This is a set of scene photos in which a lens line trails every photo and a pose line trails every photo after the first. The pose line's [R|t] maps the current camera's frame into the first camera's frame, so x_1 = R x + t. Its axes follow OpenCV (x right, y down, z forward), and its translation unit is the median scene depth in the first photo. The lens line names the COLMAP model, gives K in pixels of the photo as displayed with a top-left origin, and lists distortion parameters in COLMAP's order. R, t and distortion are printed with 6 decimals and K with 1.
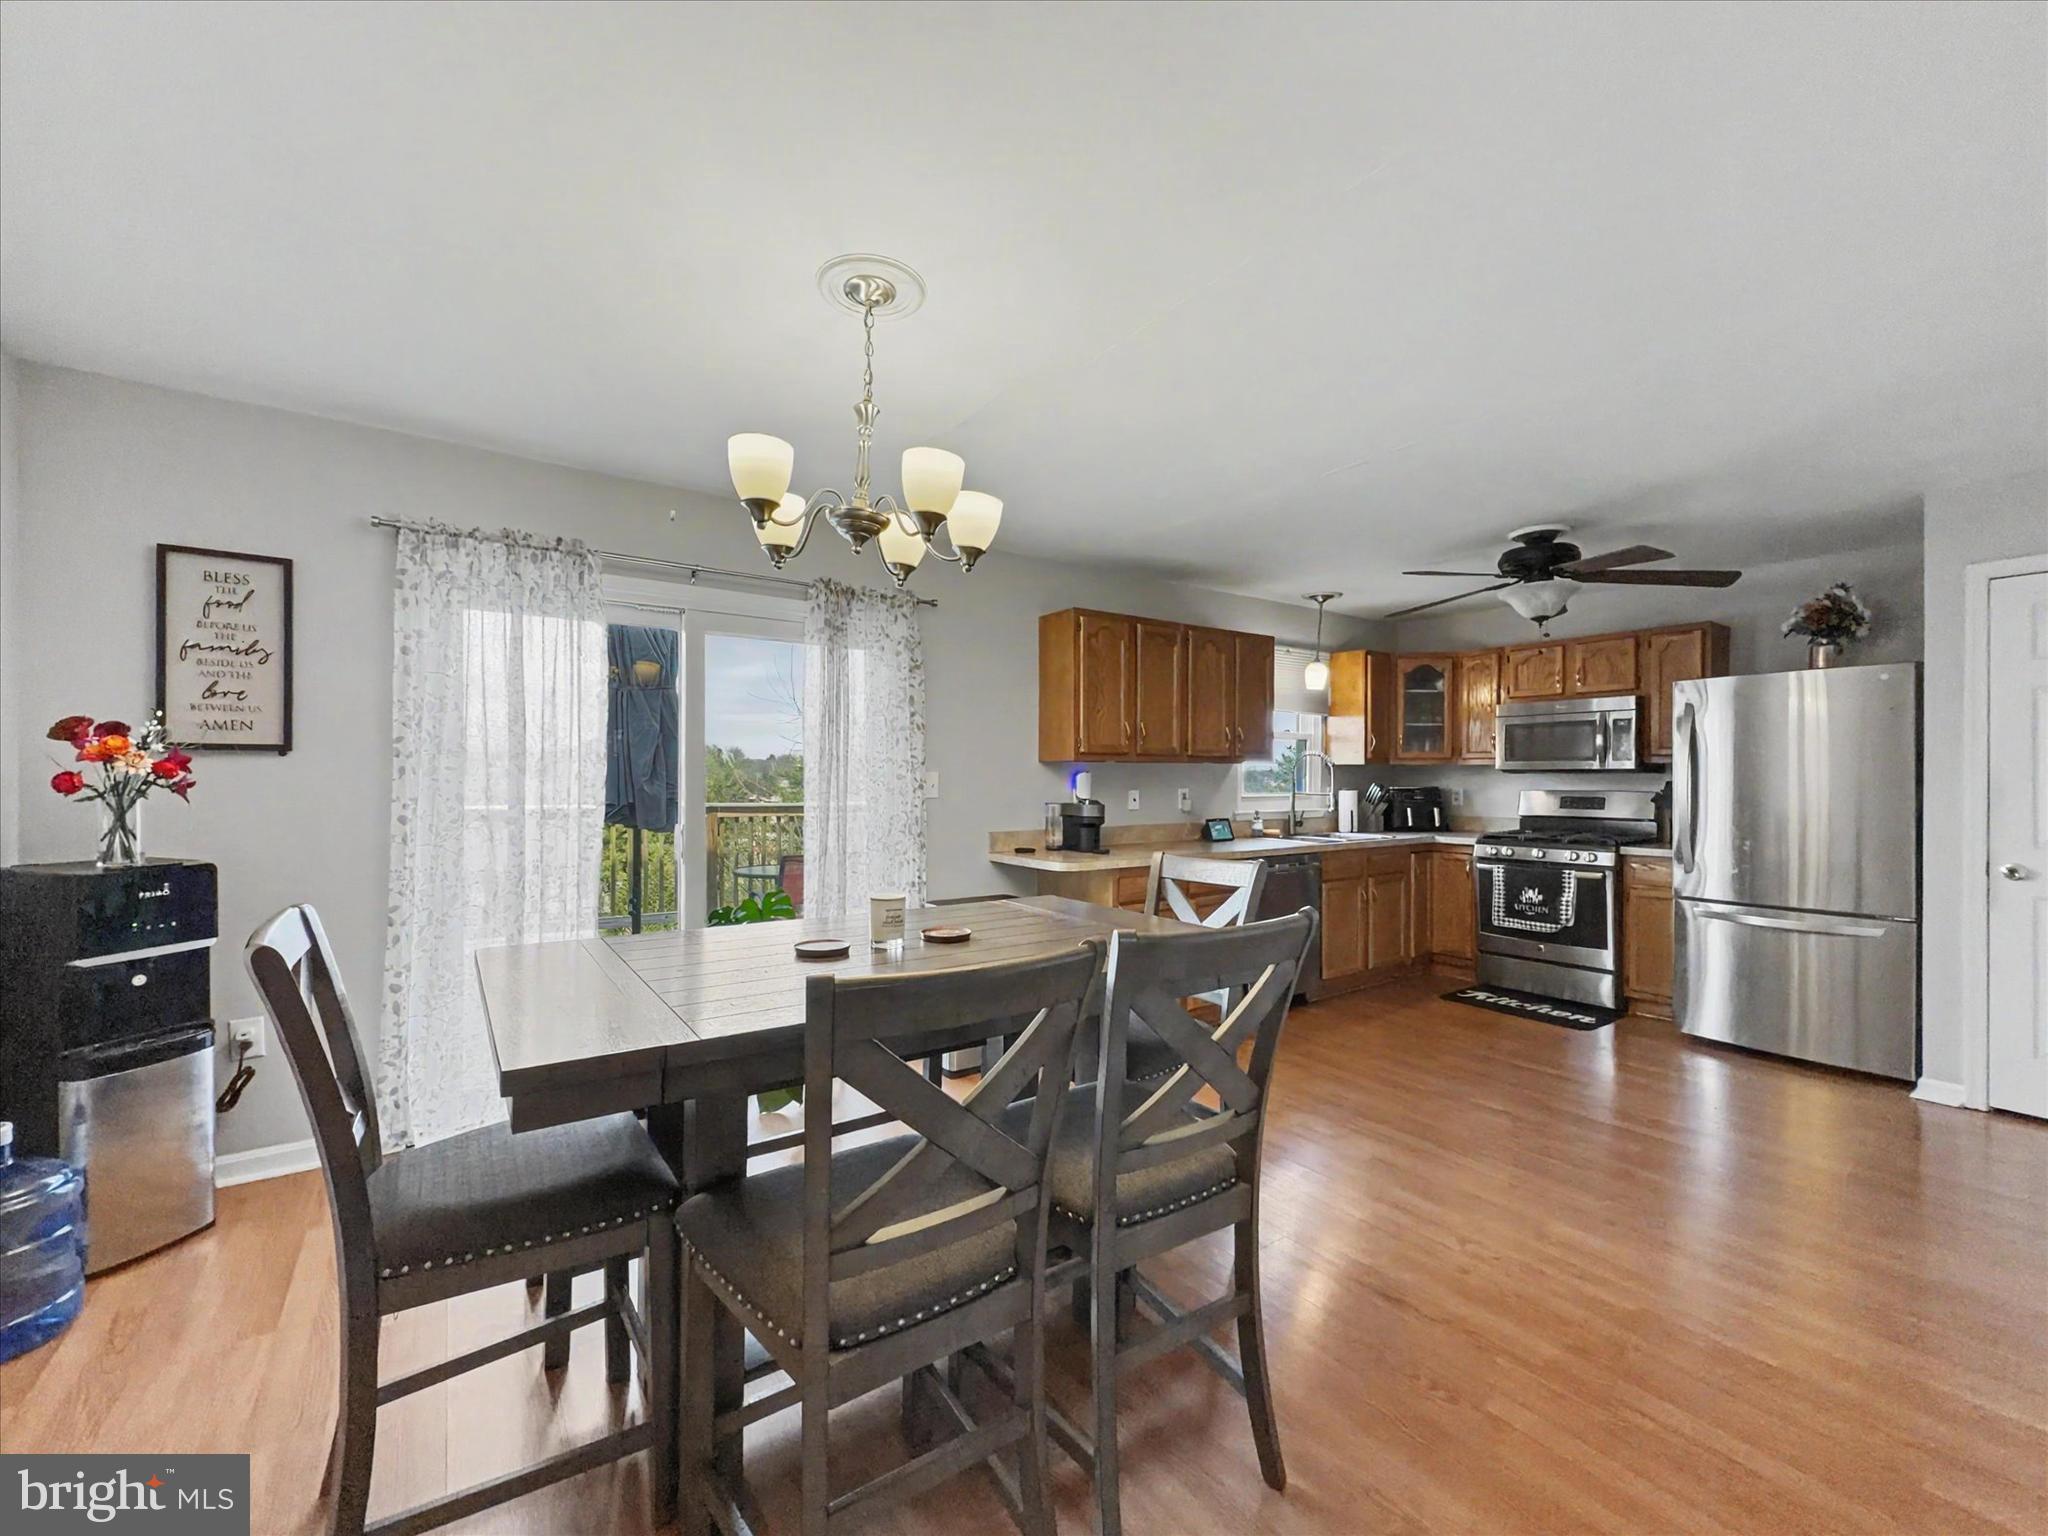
lens RADIAL K [[826.4, 0, 1044.8], [0, 826.4, 778.5], [0, 0, 1]] dist [0.017186, -0.001436]
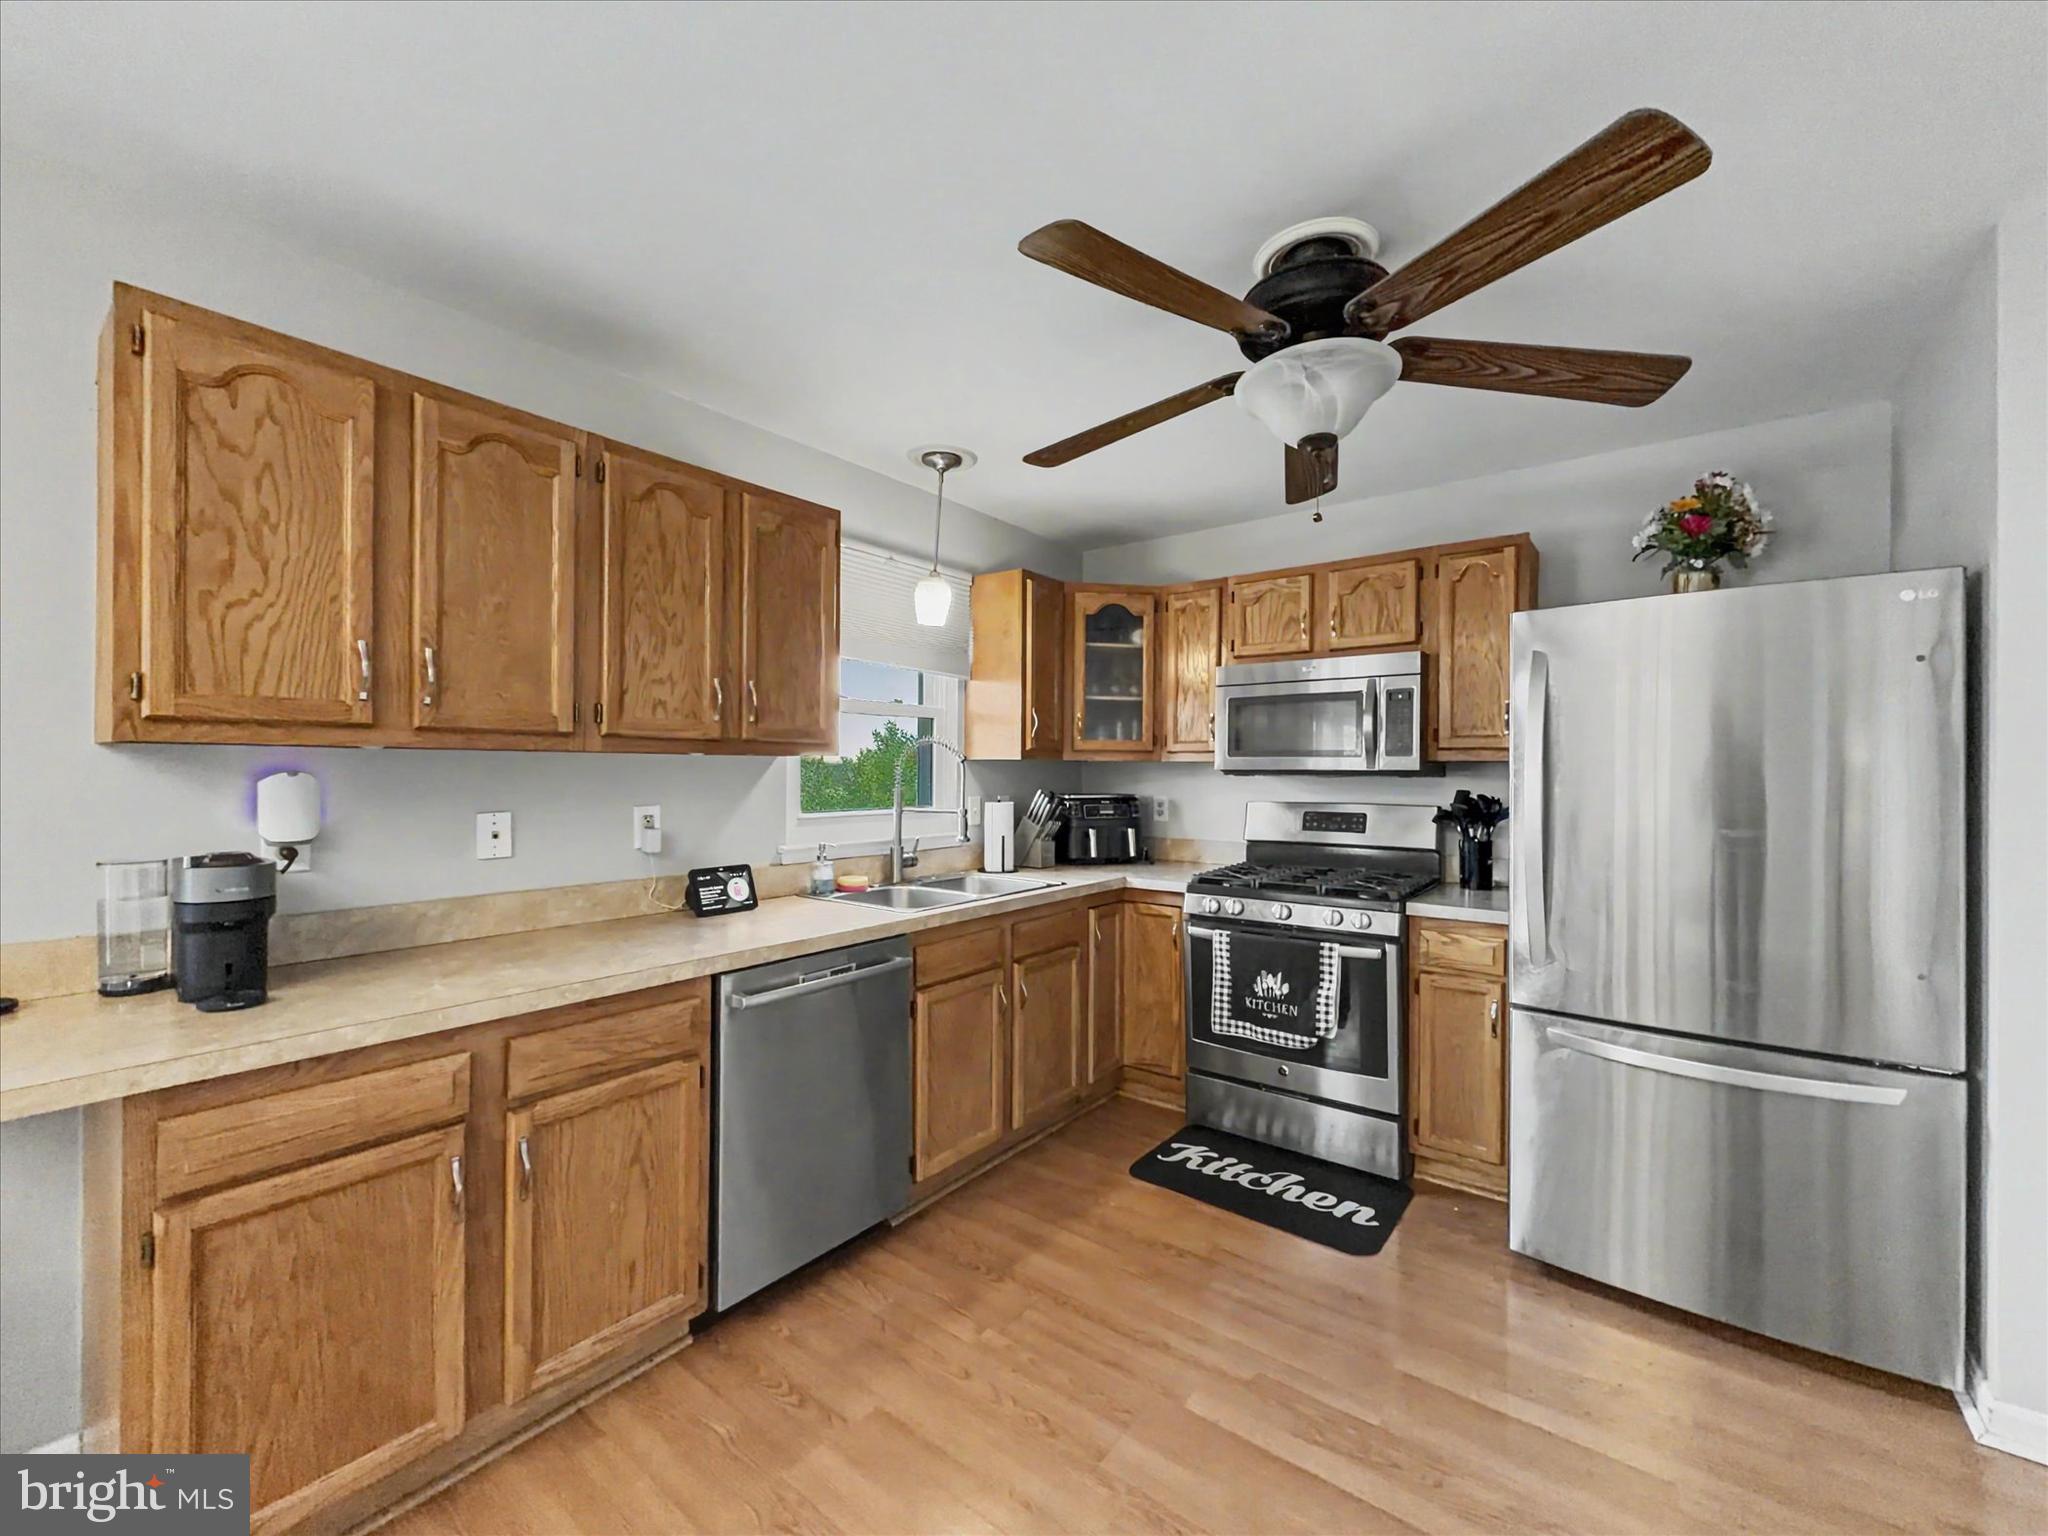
lens RADIAL K [[826.4, 0, 1033.6], [0, 826.4, 767.8], [0, 0, 1]] dist [0.017186, -0.001436]
pose [[0.955809, 0.005368, 0.293939, 0.290667], [-0.004047, 0.999979, -0.005102, -0.010950], [-0.293960, 0.003687, 0.955811, 0.565124]]
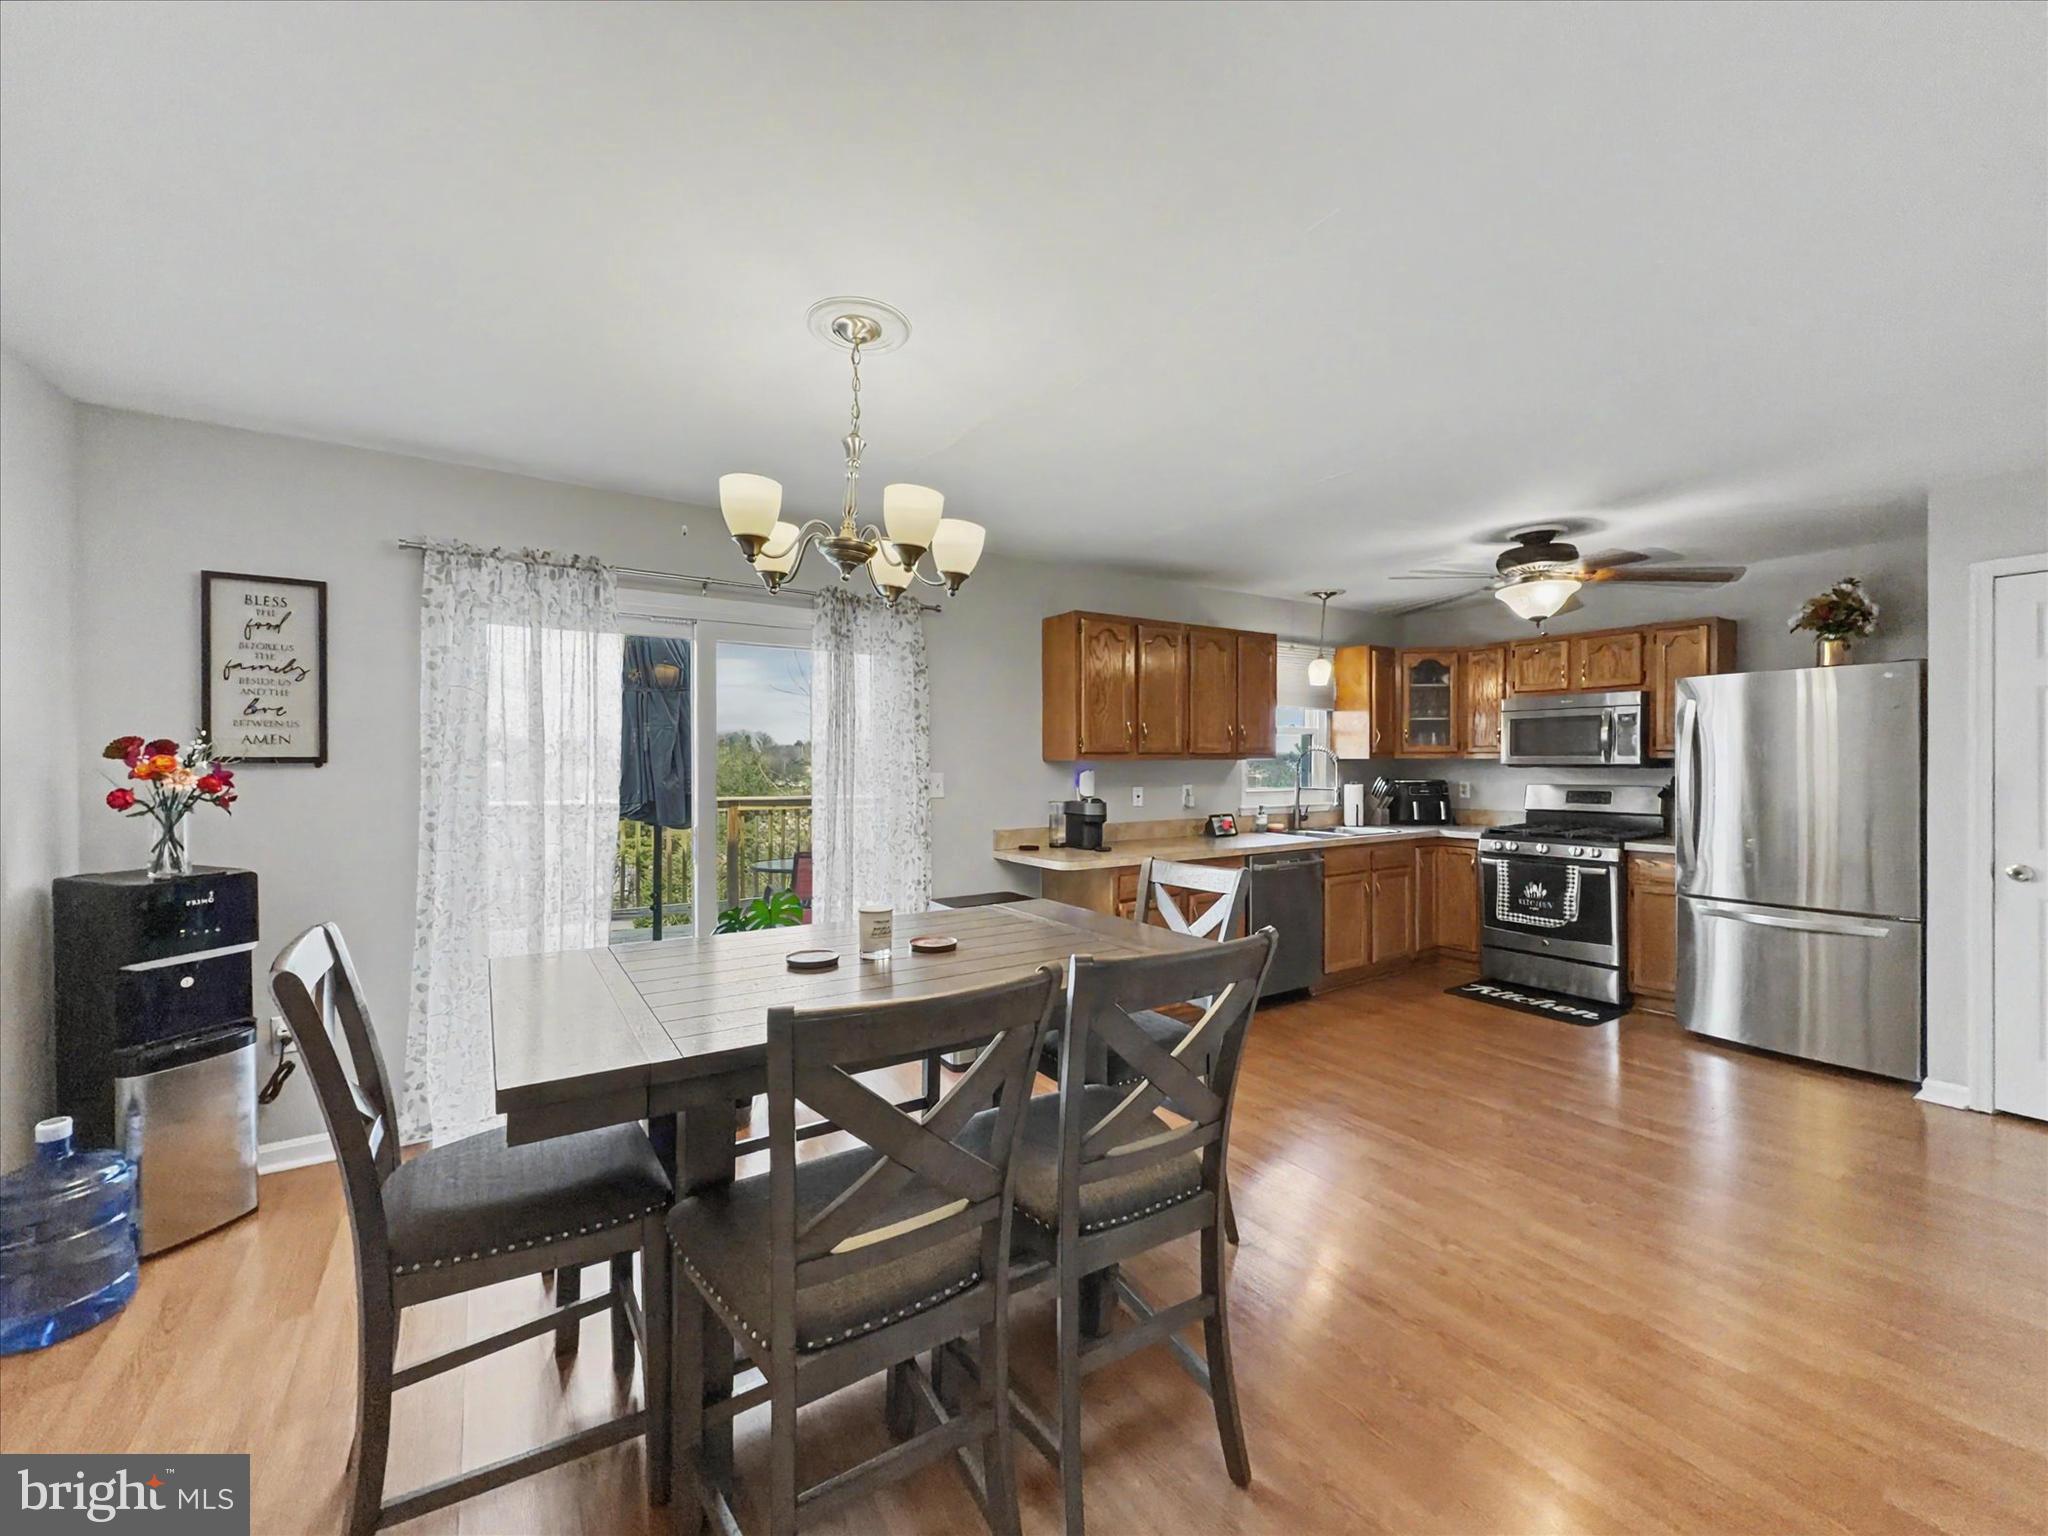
lens RADIAL K [[826.4, 0, 1045.7], [0, 826.4, 758.4], [0, 0, 1]] dist [0.017186, -0.001436]
pose [[0.999503, -0.005166, -0.031089, 0.032368], [0.005163, 0.999987, -0.000169, -0.025466], [0.031090, 0.000009, 0.999517, -0.021917]]
